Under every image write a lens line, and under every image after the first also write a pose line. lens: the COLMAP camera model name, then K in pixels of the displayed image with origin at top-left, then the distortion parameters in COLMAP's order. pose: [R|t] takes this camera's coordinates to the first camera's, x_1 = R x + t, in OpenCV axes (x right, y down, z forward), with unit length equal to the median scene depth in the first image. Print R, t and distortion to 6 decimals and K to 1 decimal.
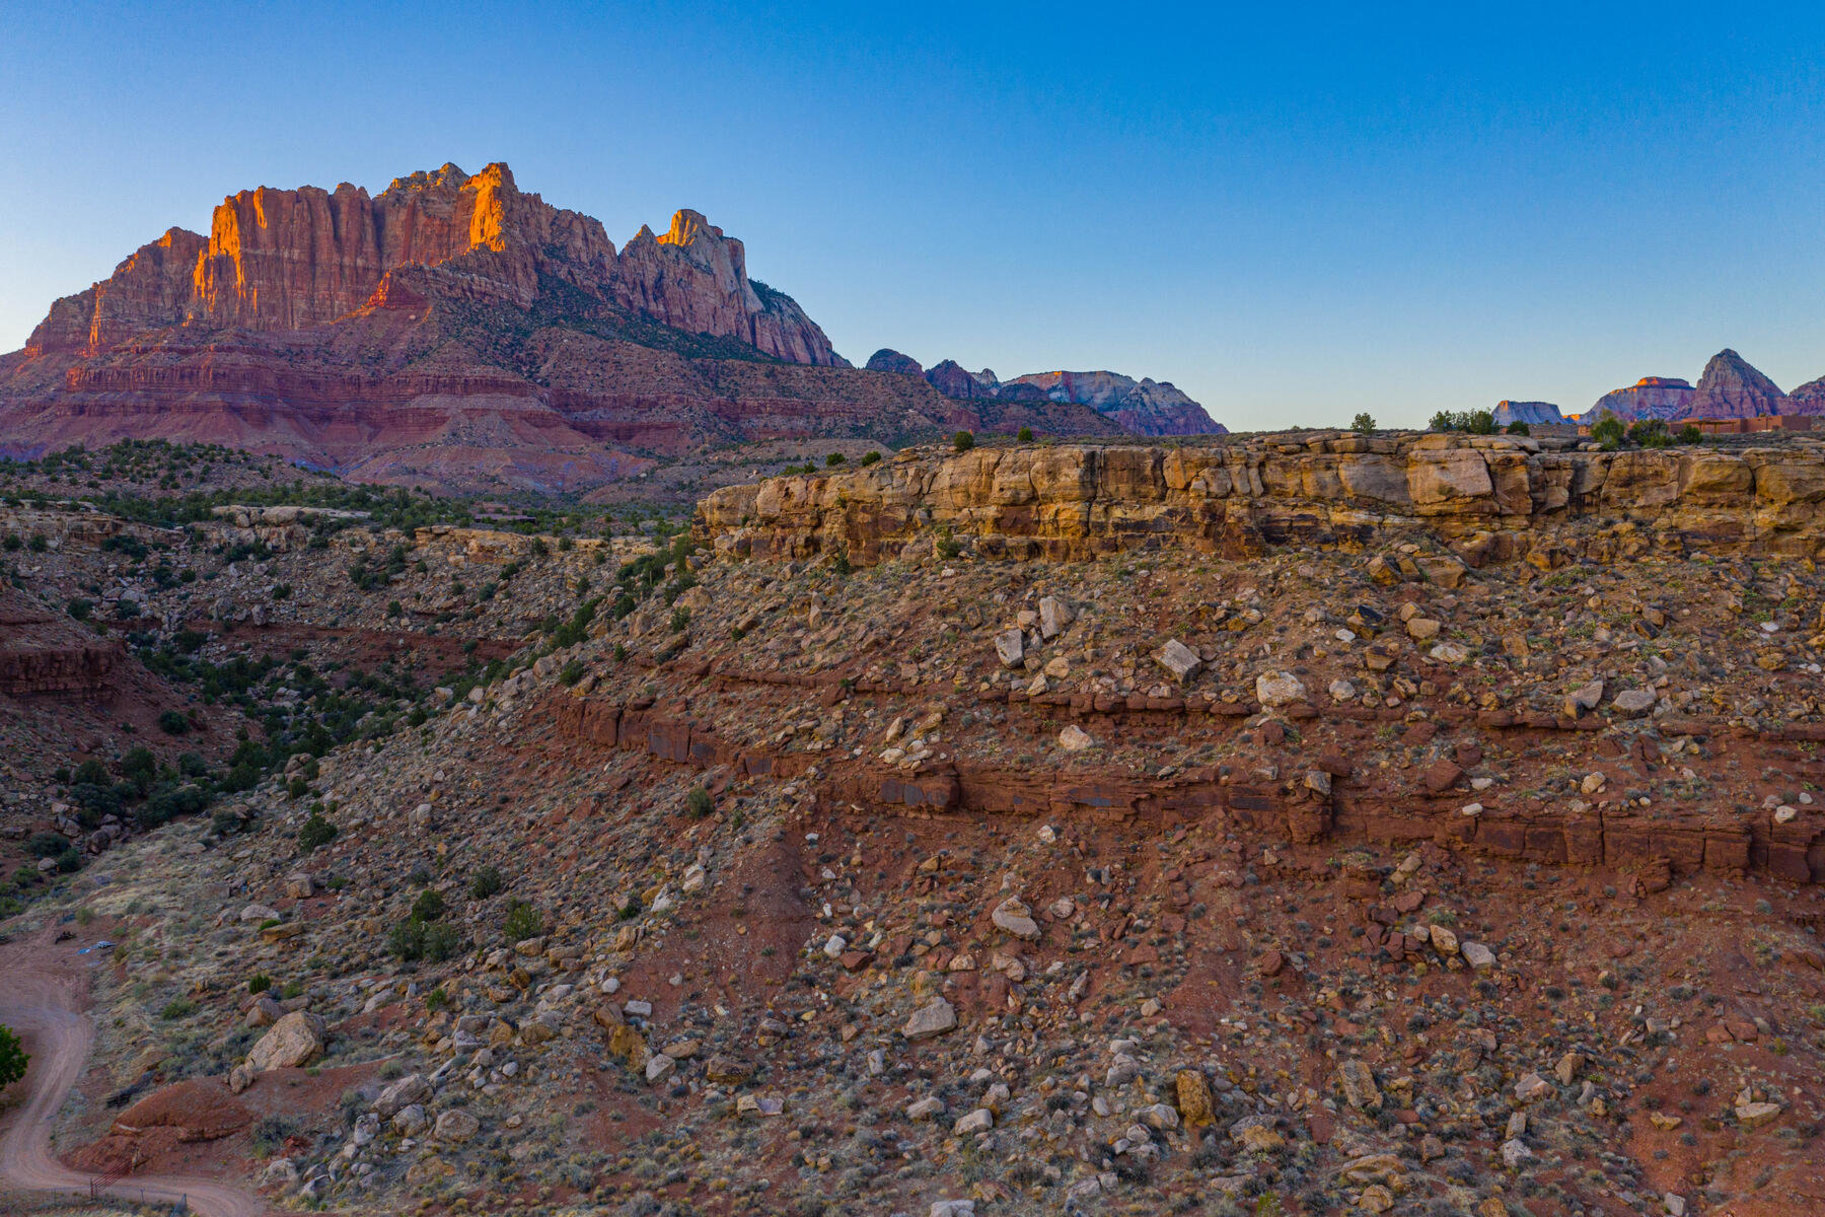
lens RADIAL K [[1438.9, 0, 905.8], [0, 1438.9, 614.6], [0, 0, 1]] dist [-0.014412, 0.005262]
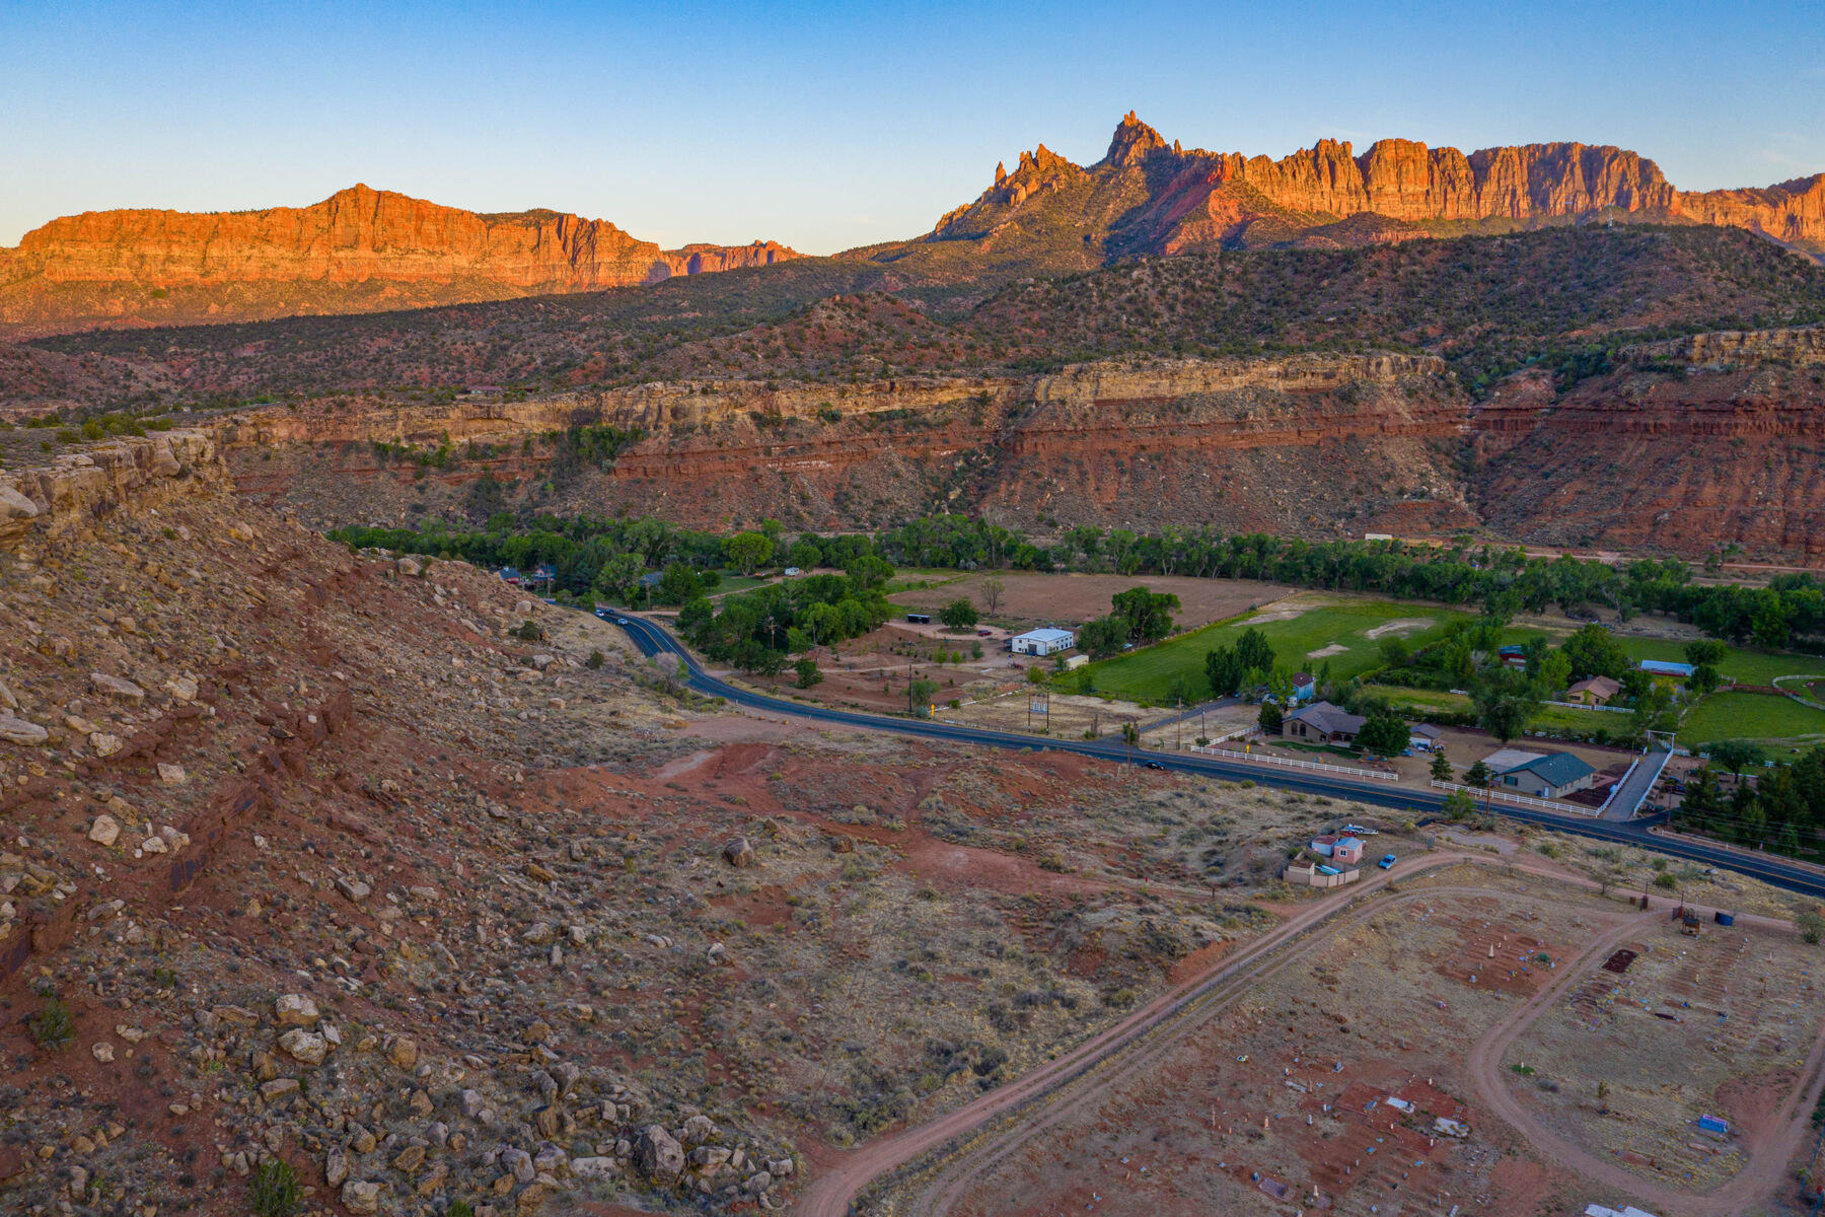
lens RADIAL K [[1440.3, 0, 905.7], [0, 1440.3, 614.0], [0, 0, 1]] dist [-0.014309, 0.007841]
pose [[-0.565328, -0.127668, 0.814926, -0.343707], [0.049693, 0.980884, 0.188140, -0.066775], [-0.823368, 0.146857, -0.548177, 0.370811]]
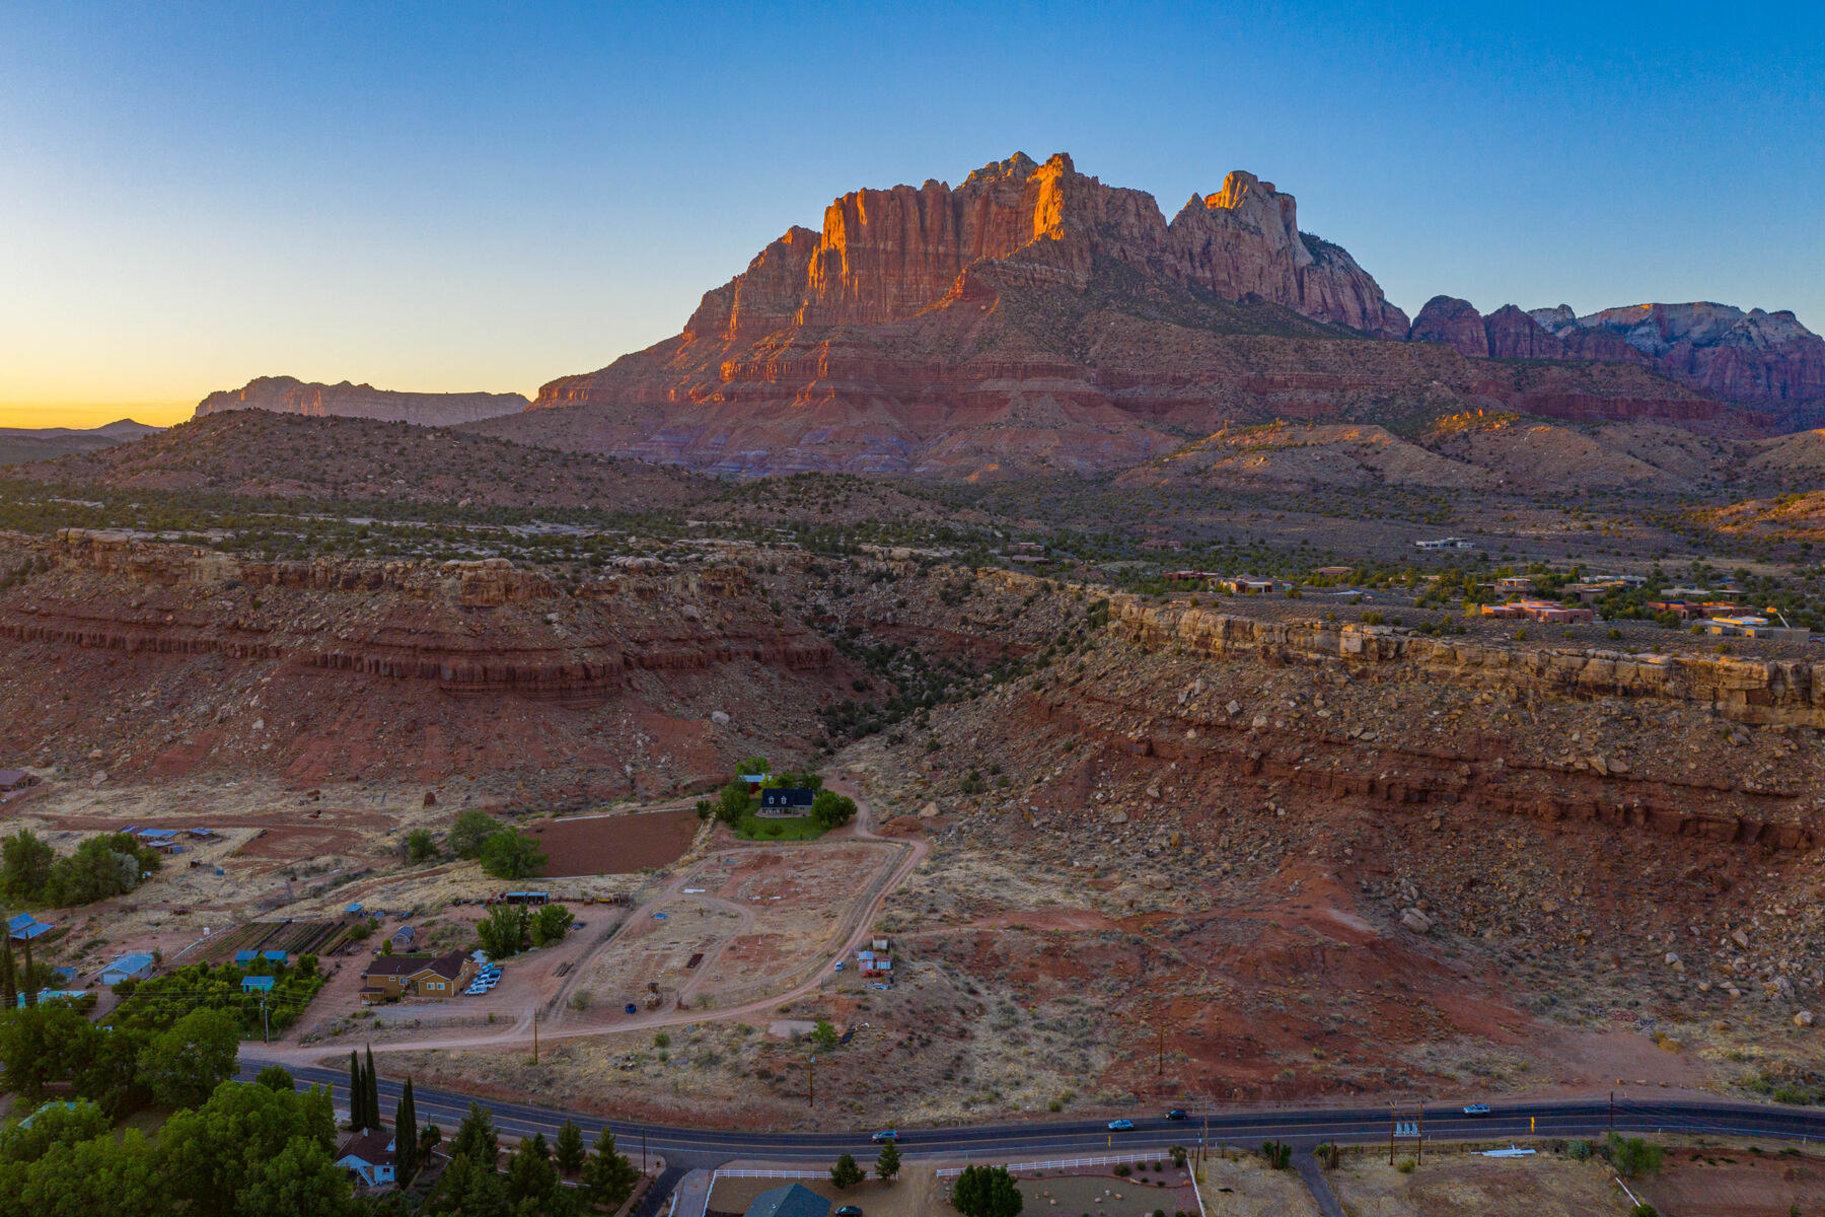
lens RADIAL K [[1440.3, 0, 905.7], [0, 1440.3, 614.0], [0, 0, 1]] dist [-0.014309, 0.007841]
pose [[0.928179, 0.042329, -0.369719, 0.210042], [-0.025346, 0.998393, 0.050676, -0.092496], [0.371270, -0.037665, 0.927761, -0.606999]]
